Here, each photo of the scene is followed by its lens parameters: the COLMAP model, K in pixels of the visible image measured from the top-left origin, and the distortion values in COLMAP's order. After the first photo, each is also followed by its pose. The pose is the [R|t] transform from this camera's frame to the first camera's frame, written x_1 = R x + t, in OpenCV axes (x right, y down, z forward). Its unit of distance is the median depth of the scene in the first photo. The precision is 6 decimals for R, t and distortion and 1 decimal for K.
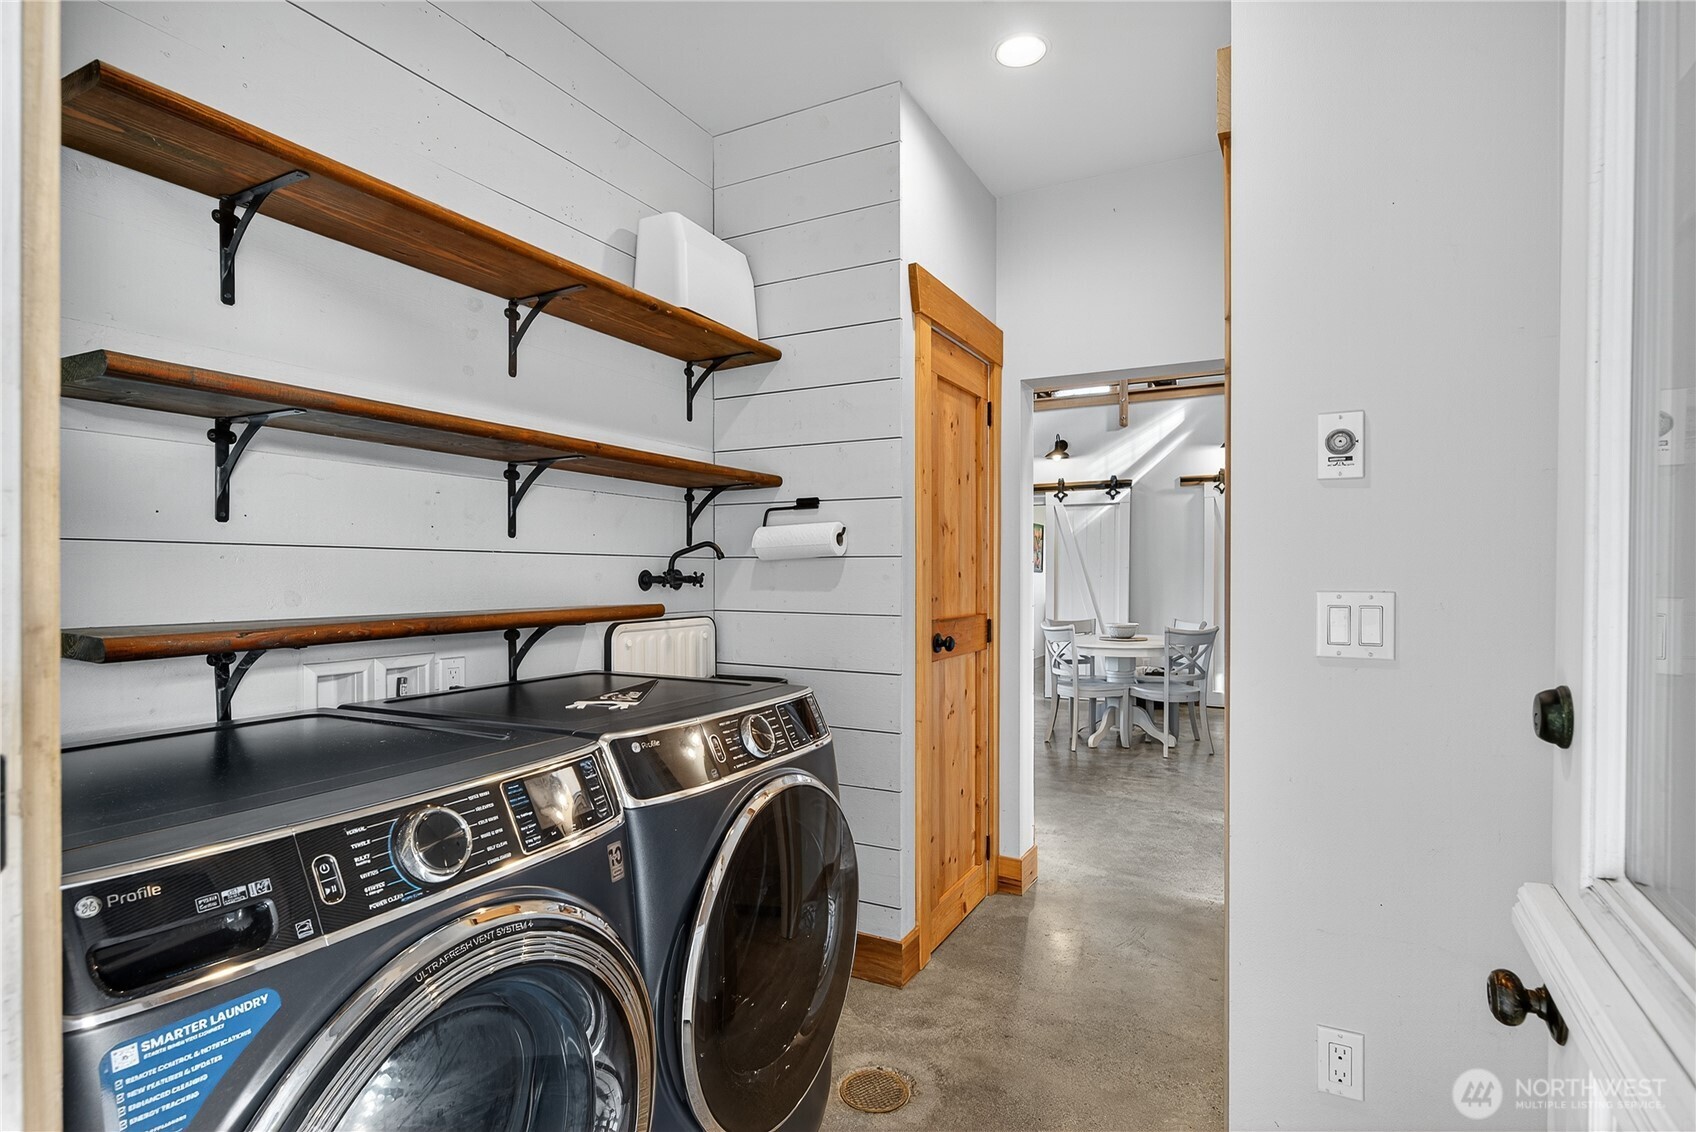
lens RADIAL K [[866.8, 0, 841.9], [0, 866.8, 574.1], [0, 0, 1]] dist [-0.001531, -0.001374]
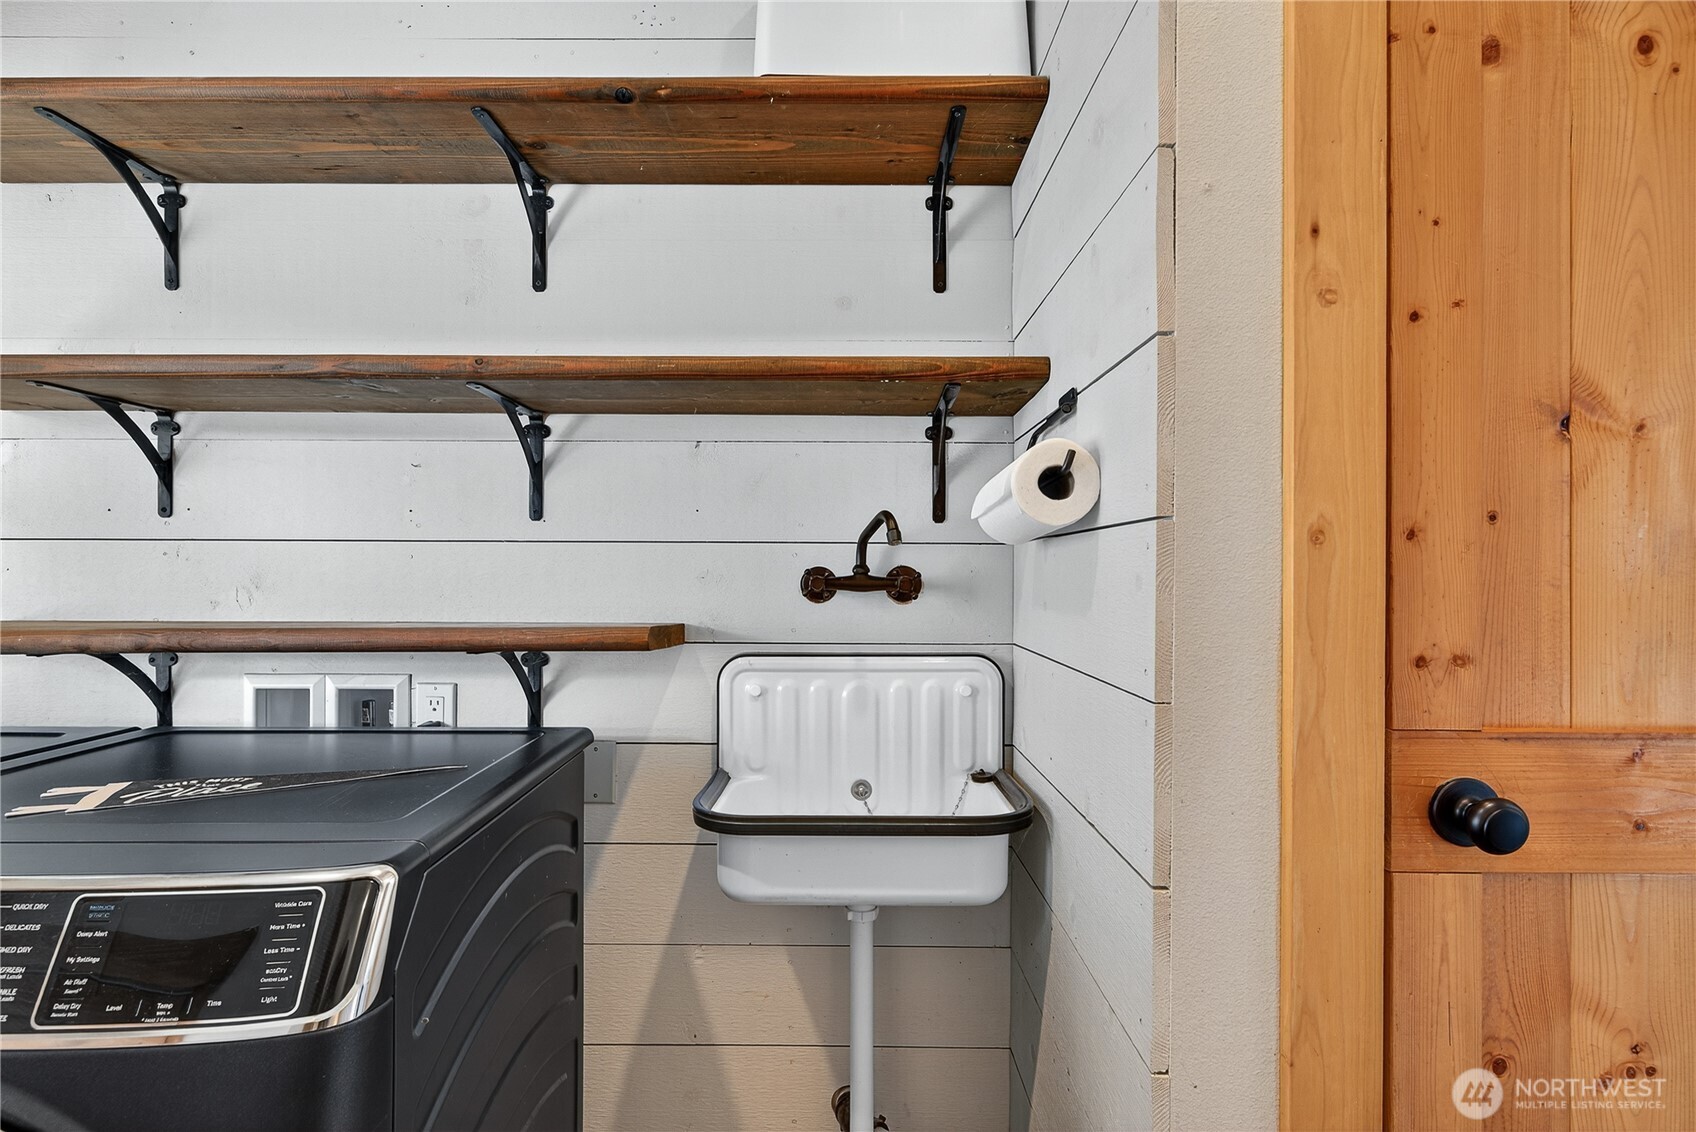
lens RADIAL K [[995.9, 0, 845.0], [0, 995.9, 566.0], [0, 0, 1]] dist [0.000730, 0.000412]
pose [[0.469298, -0.007271, -0.883010, 0.437311], [-0.004619, 0.999932, -0.010689, 0.002173], [0.883028, 0.009095, 0.469232, 0.834594]]
